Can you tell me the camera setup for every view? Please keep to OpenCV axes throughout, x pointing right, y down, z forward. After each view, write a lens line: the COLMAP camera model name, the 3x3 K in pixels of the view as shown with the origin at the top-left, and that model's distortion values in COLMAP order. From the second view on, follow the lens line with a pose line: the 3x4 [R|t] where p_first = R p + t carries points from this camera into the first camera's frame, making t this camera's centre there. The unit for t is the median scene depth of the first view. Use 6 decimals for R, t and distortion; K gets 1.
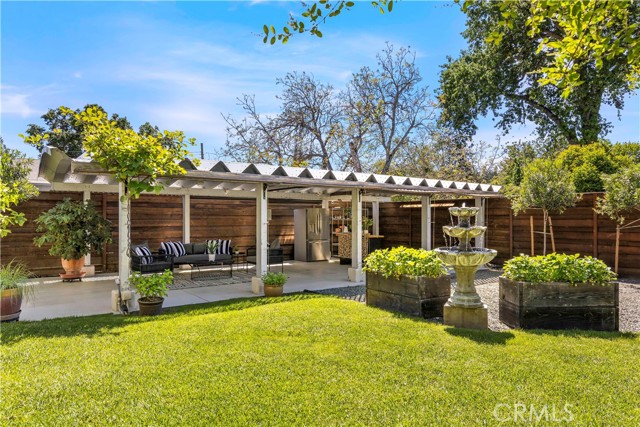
lens RADIAL K [[407.6, 0, 320.0], [0, 407.6, 213.5], [0, 0, 1]] dist [0.003754, 0.000236]
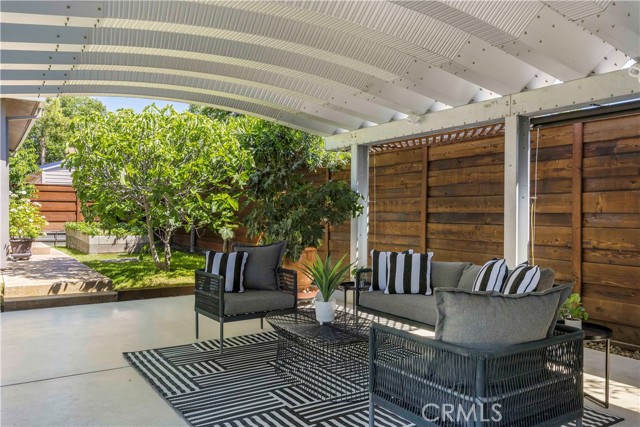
lens RADIAL K [[505.0, 0, 334.8], [0, 505.0, 213.1], [0, 0, 1]] dist [-0.008530, -0.003819]
pose [[-0.034754, -0.003800, -0.999389, 0.083355], [0.008324, 0.999957, -0.004091, 0.032318], [0.999361, -0.008461, -0.034721, 0.853553]]
